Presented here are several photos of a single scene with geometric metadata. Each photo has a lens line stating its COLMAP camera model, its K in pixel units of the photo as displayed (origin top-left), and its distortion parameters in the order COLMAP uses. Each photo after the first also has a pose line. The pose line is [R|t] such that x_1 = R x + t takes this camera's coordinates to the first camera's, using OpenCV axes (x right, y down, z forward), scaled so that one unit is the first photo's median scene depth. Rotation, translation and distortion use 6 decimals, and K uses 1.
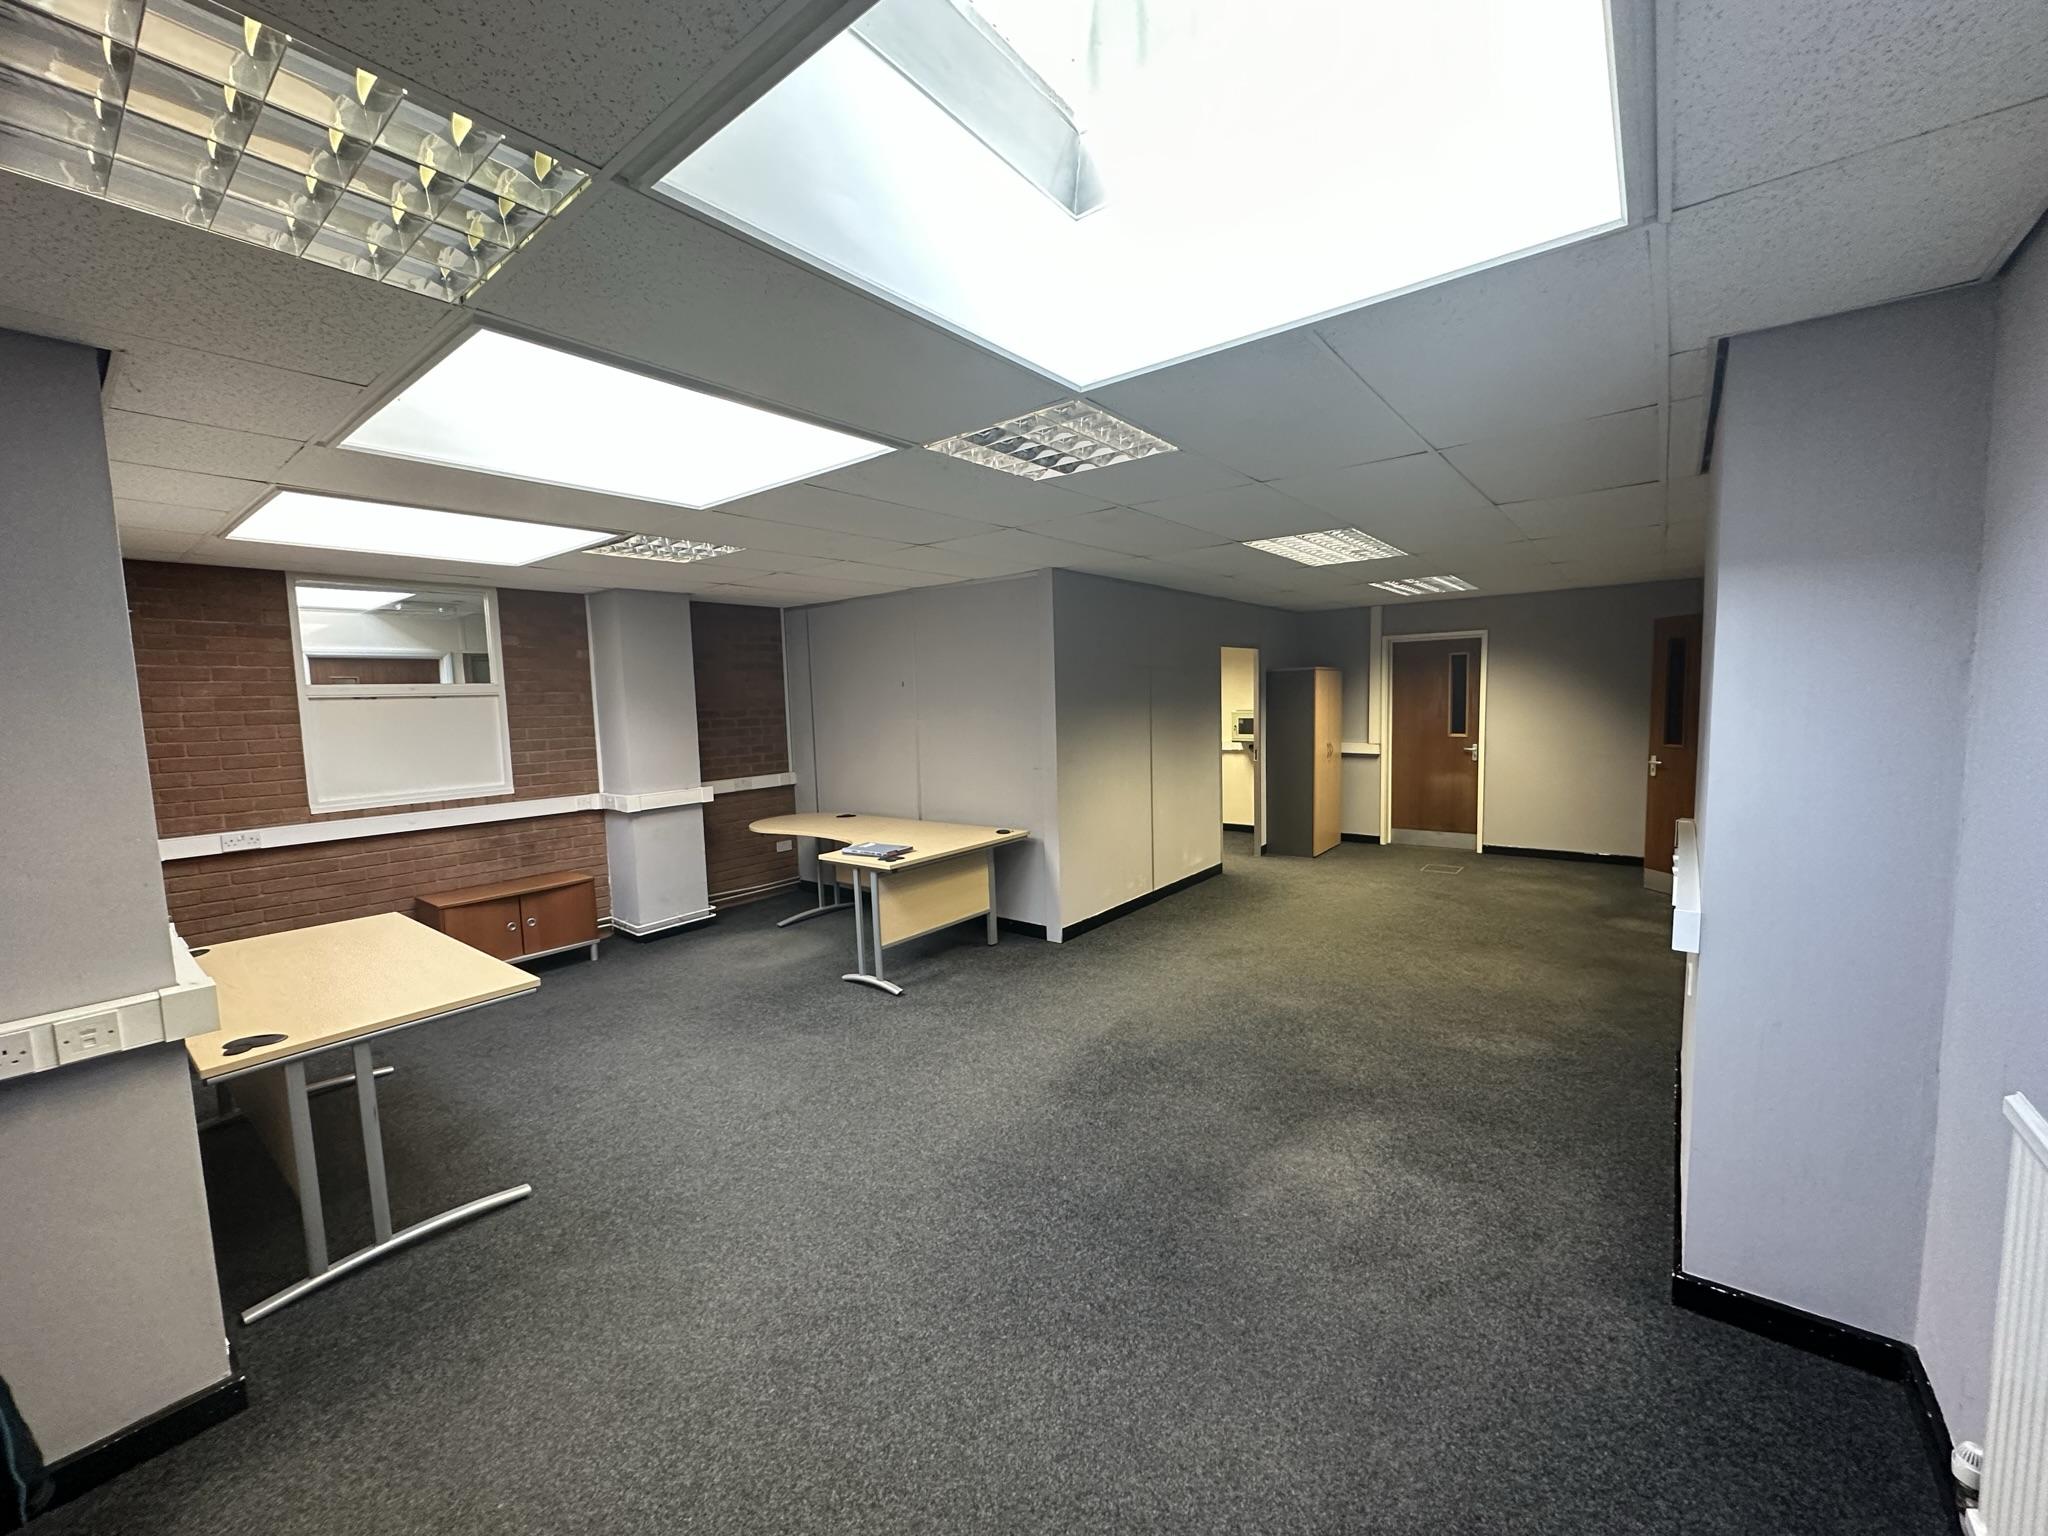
lens RADIAL K [[816.1, 0, 1019.8], [0, 816.1, 770.7], [0, 0, 1]] dist [-0.001069, 0.000071]
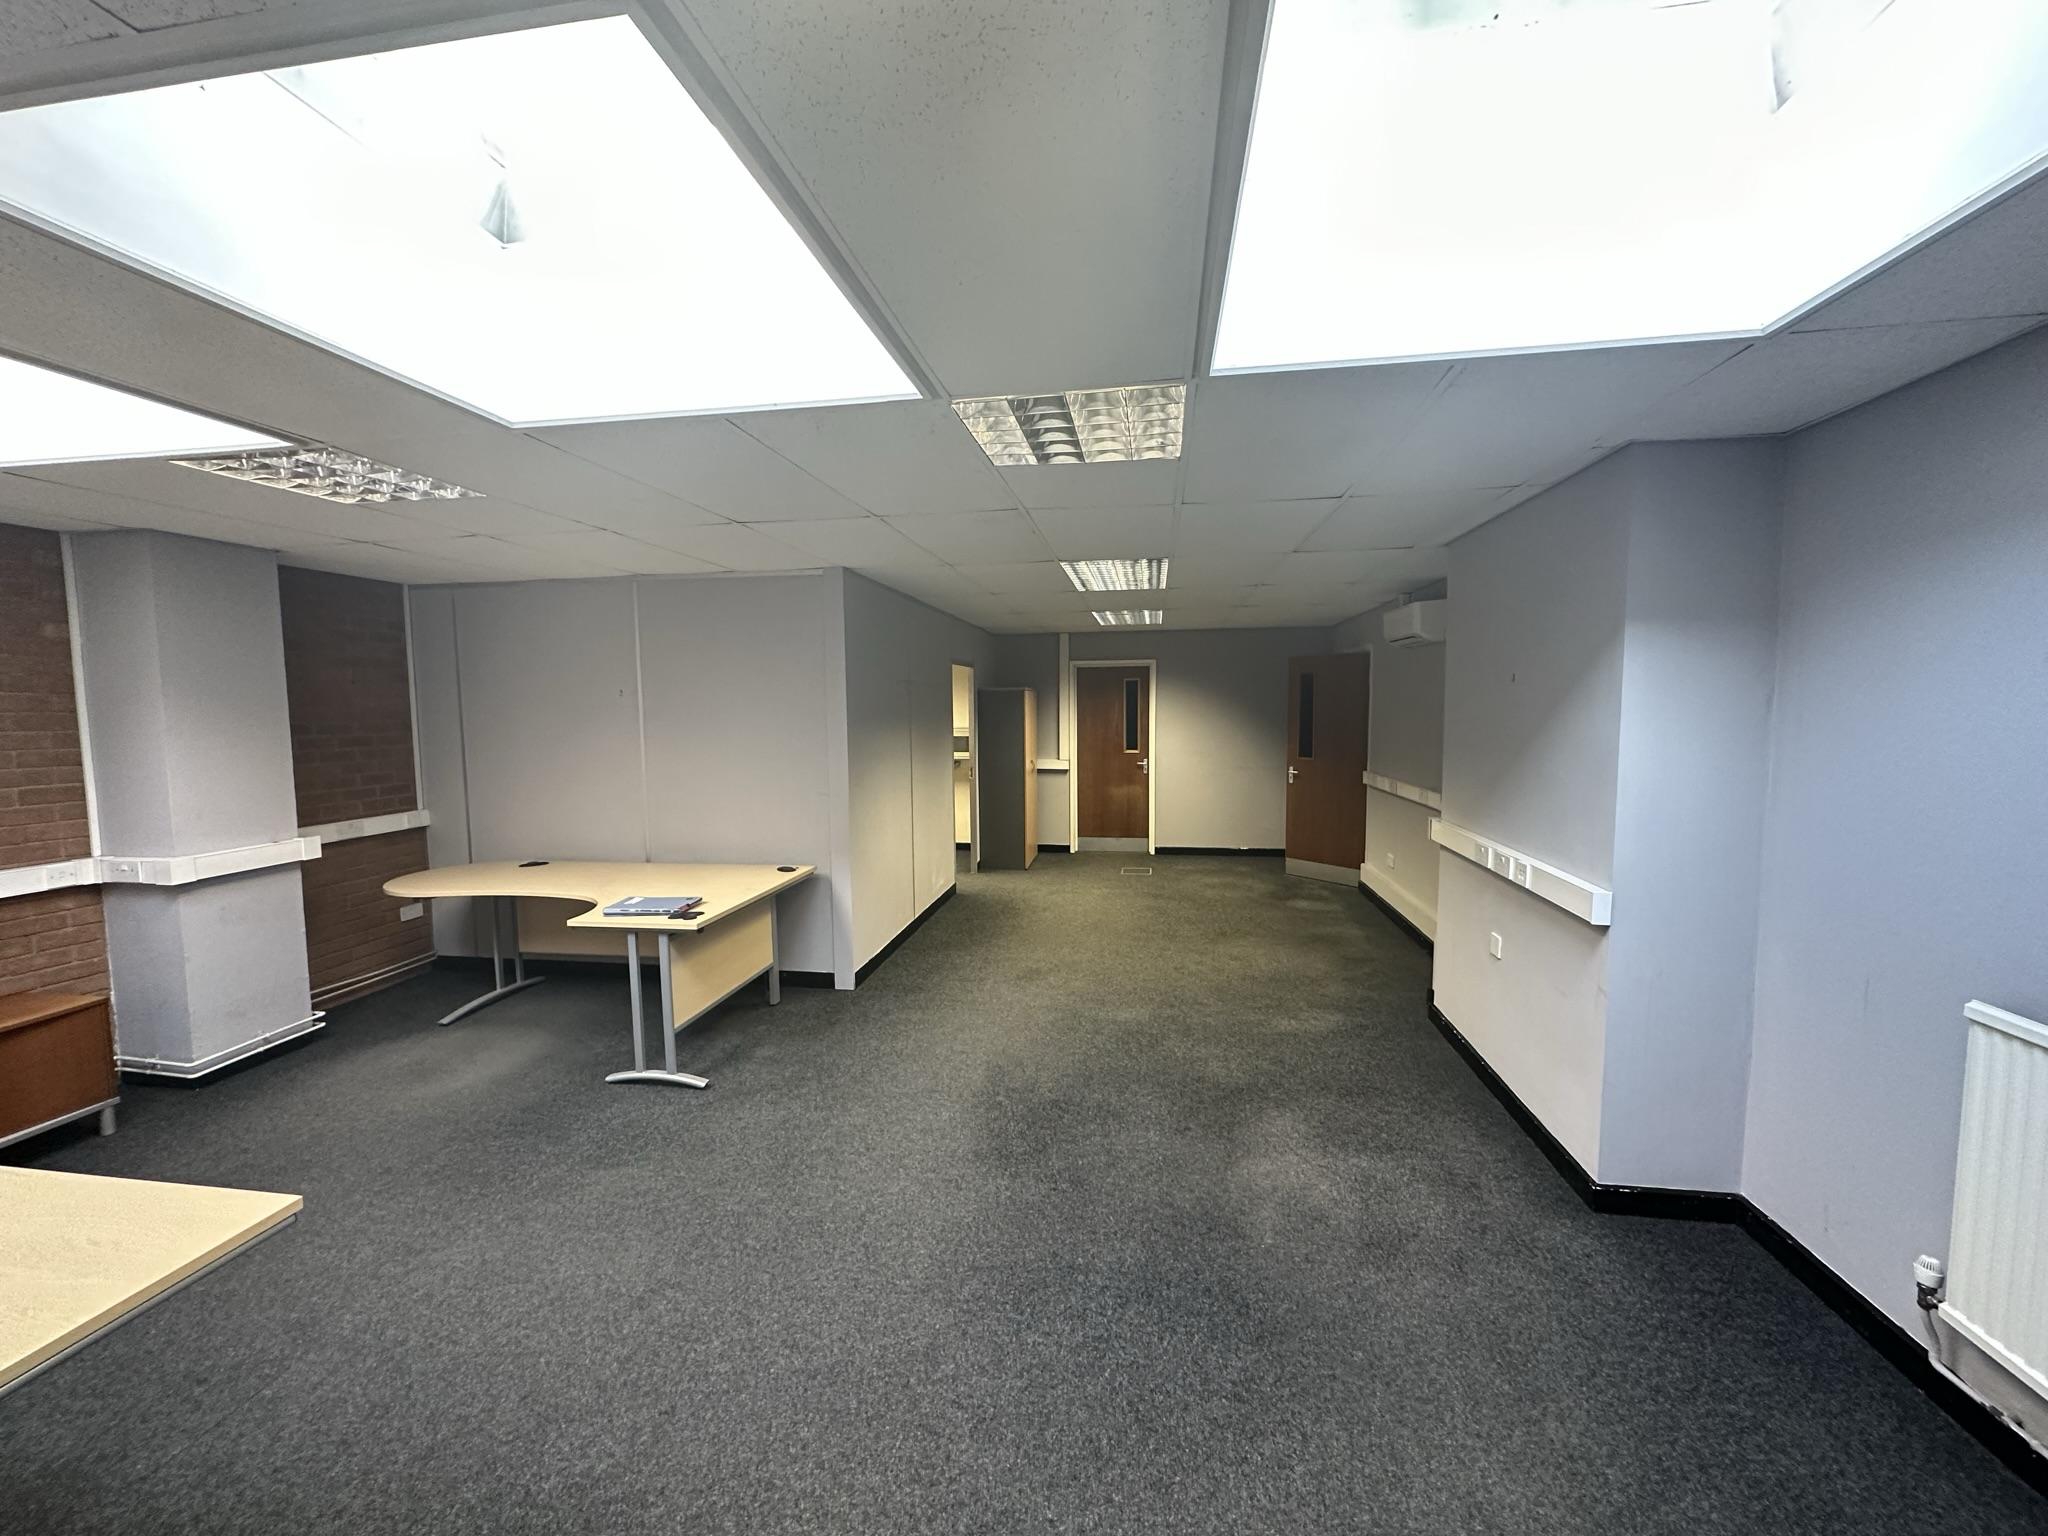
lens RADIAL K [[816.1, 0, 1025.5], [0, 816.1, 770.2], [0, 0, 1]] dist [-0.001069, 0.000071]
pose [[0.872240, -0.019490, 0.488690, -0.227423], [0.030031, 0.999455, -0.013740, -0.010015], [-0.488155, 0.026660, 0.872350, 0.136006]]
